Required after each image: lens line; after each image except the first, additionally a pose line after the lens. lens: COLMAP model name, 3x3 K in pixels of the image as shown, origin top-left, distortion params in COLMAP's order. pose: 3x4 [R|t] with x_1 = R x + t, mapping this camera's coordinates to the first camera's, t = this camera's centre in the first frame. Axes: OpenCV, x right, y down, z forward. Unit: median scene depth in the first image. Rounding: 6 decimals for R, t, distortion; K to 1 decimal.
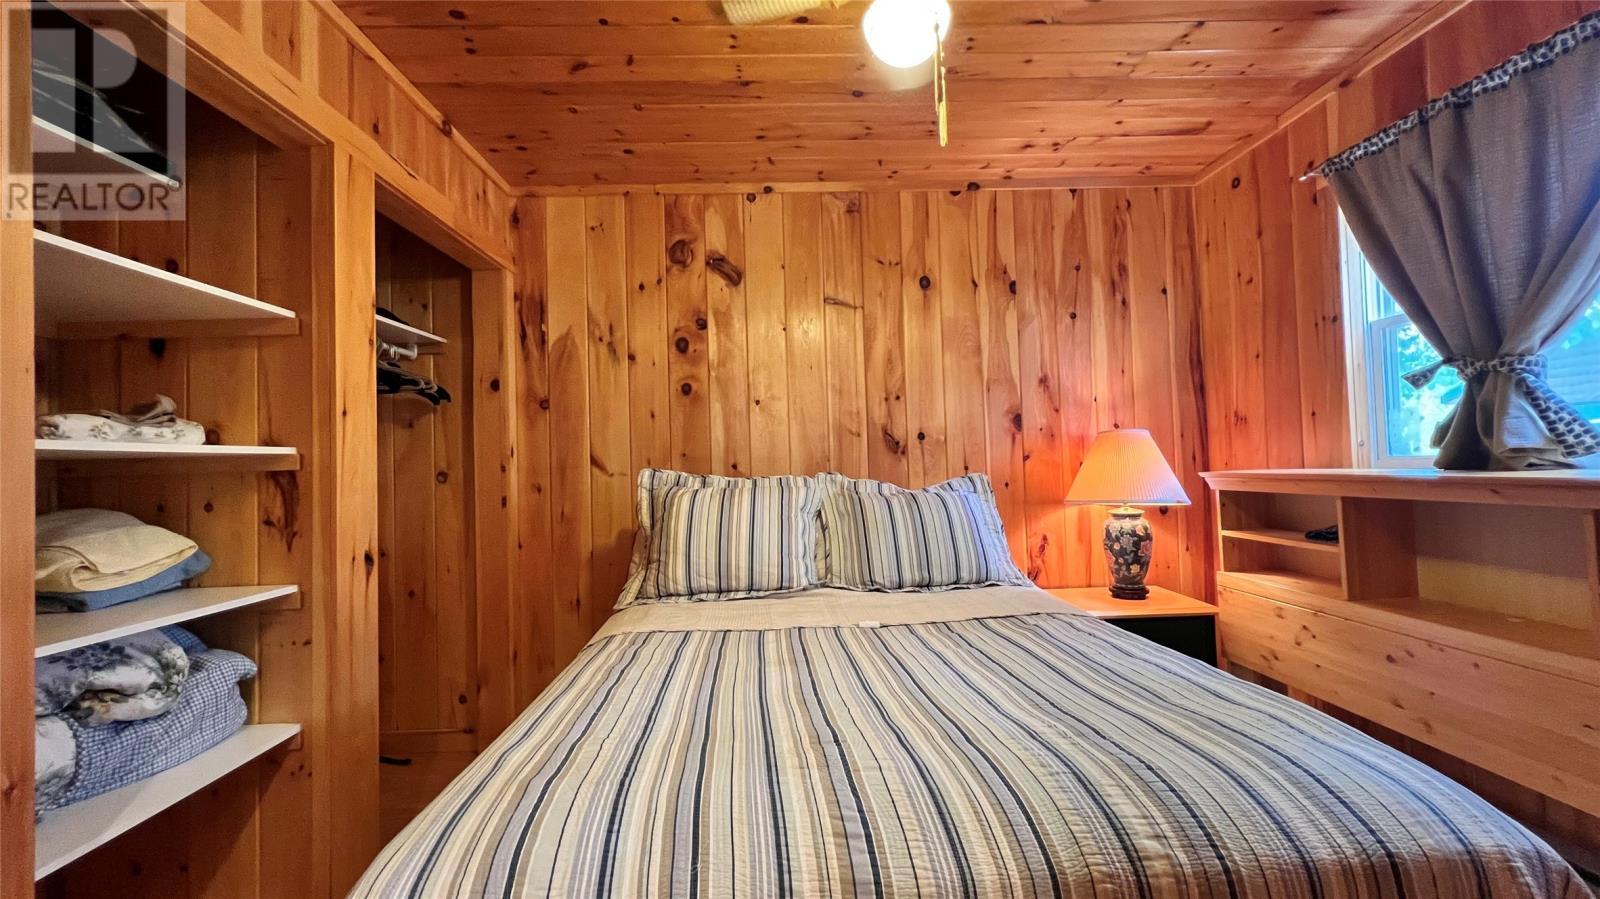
lens RADIAL K [[641.2, 0, 794.5], [0, 641.2, 453.5], [0, 0, 1]] dist [0.000160, 0.000138]
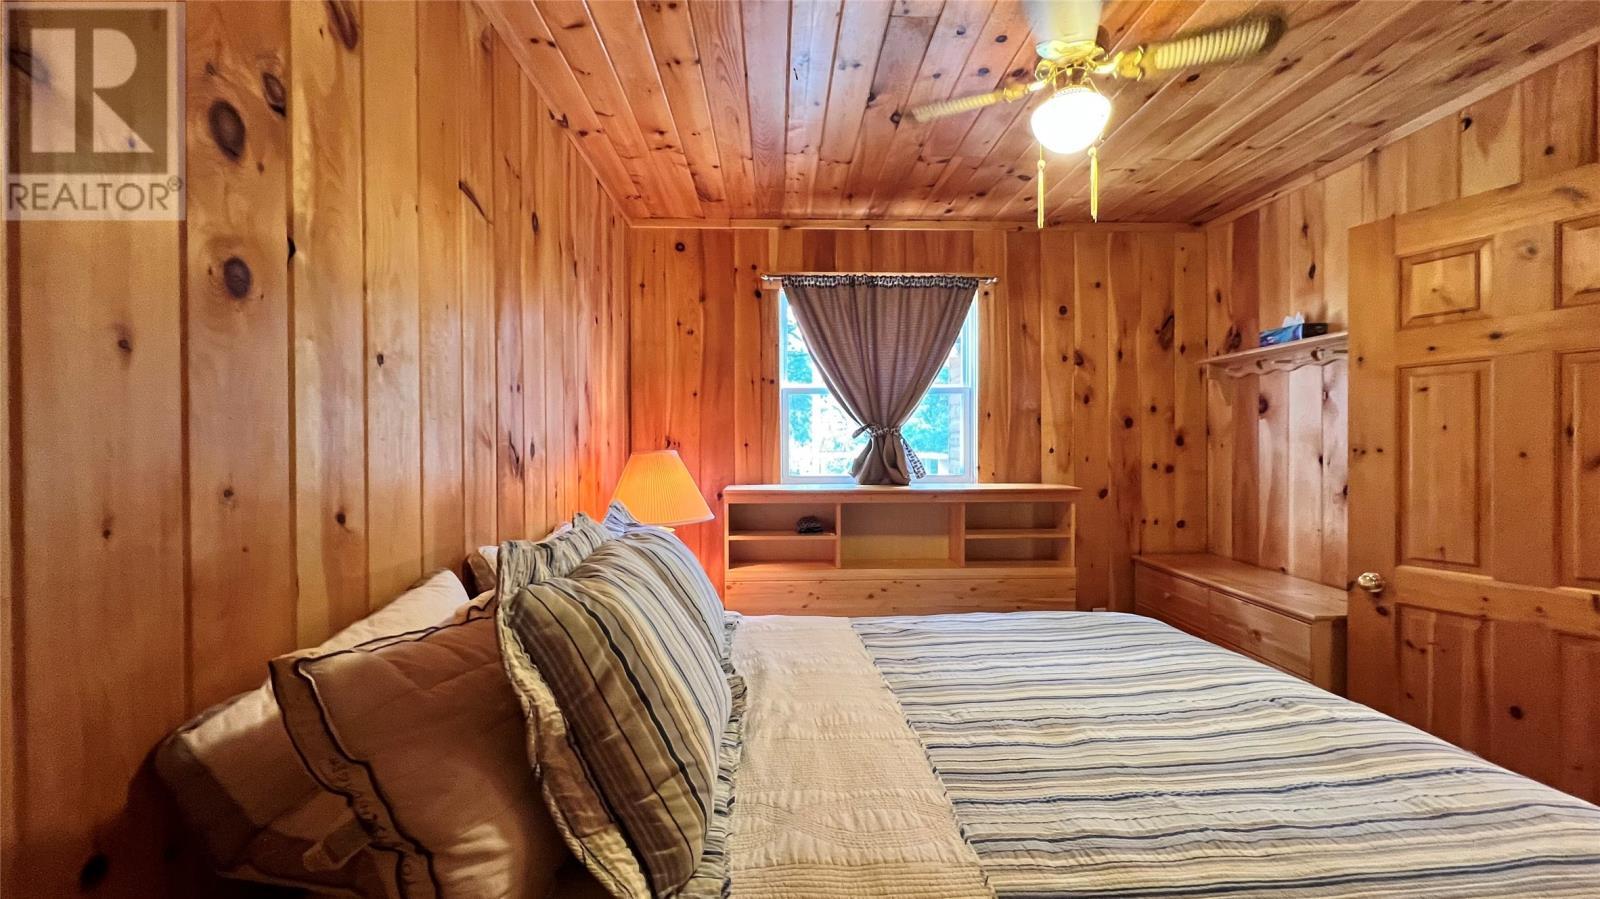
lens RADIAL K [[641.2, 0, 798.7], [0, 641.2, 453.5], [0, 0, 1]] dist [0.000160, 0.000138]
pose [[-0.007527, 0.018095, 0.999808, -0.573376], [-0.018215, 0.999668, -0.018229, -0.019140], [-0.999806, -0.018348, -0.007195, 0.880439]]
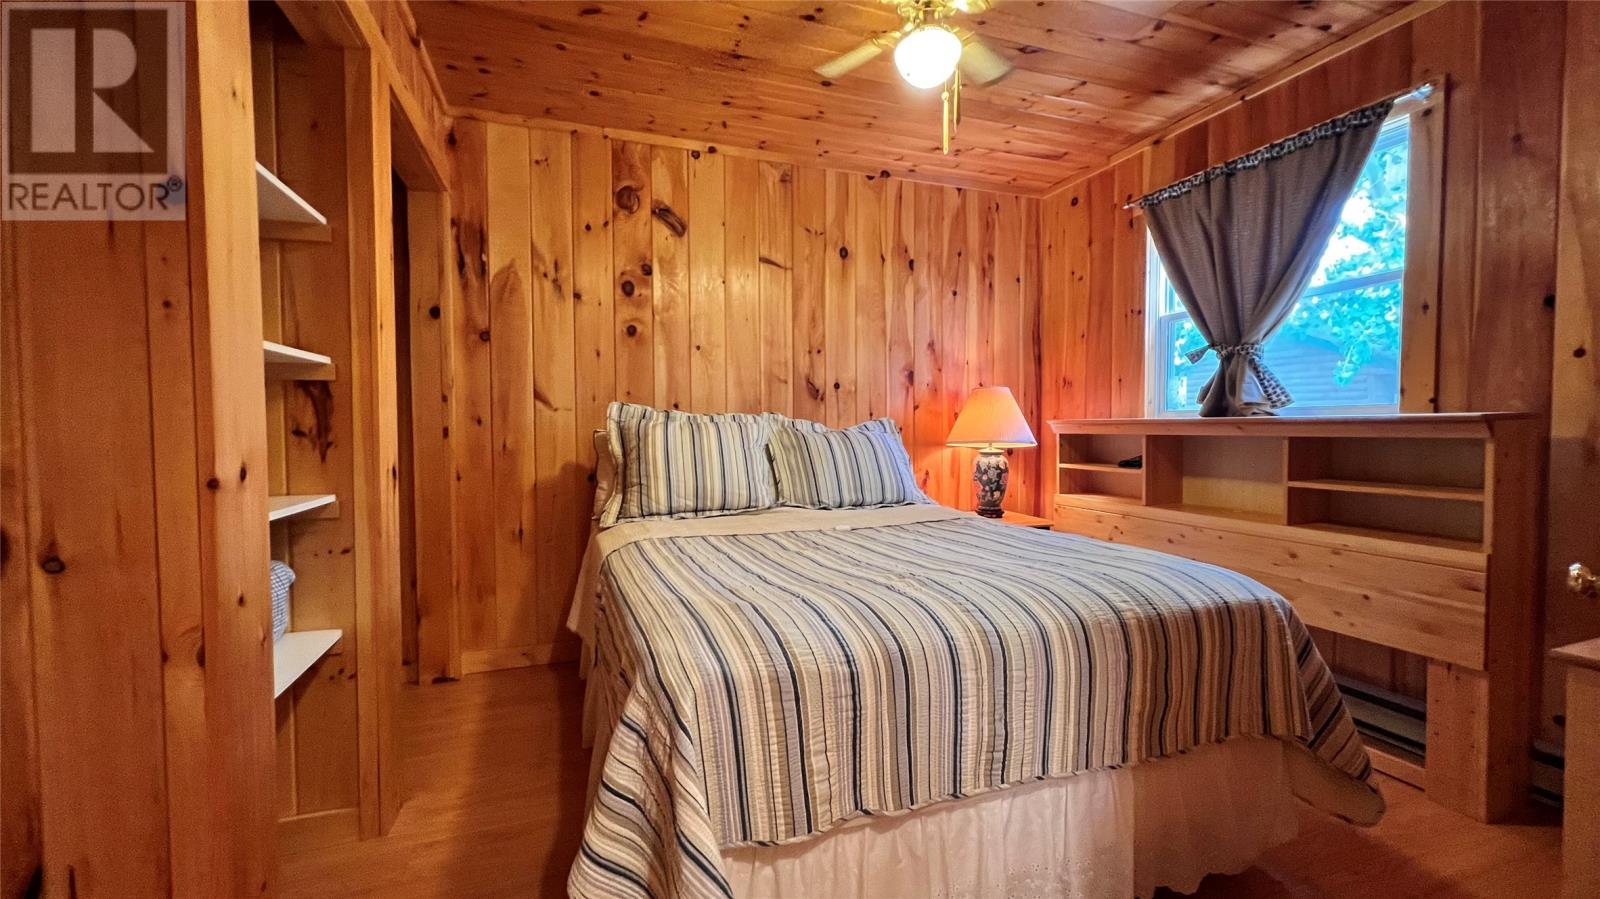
lens RADIAL K [[641.2, 0, 796.5], [0, 641.2, 454.2], [0, 0, 1]] dist [0.000160, 0.000138]
pose [[0.953839, 0.013975, 0.299993, -0.268916], [-0.031535, 0.998055, 0.053775, 0.044771], [-0.298658, -0.060753, 0.952425, -0.121437]]
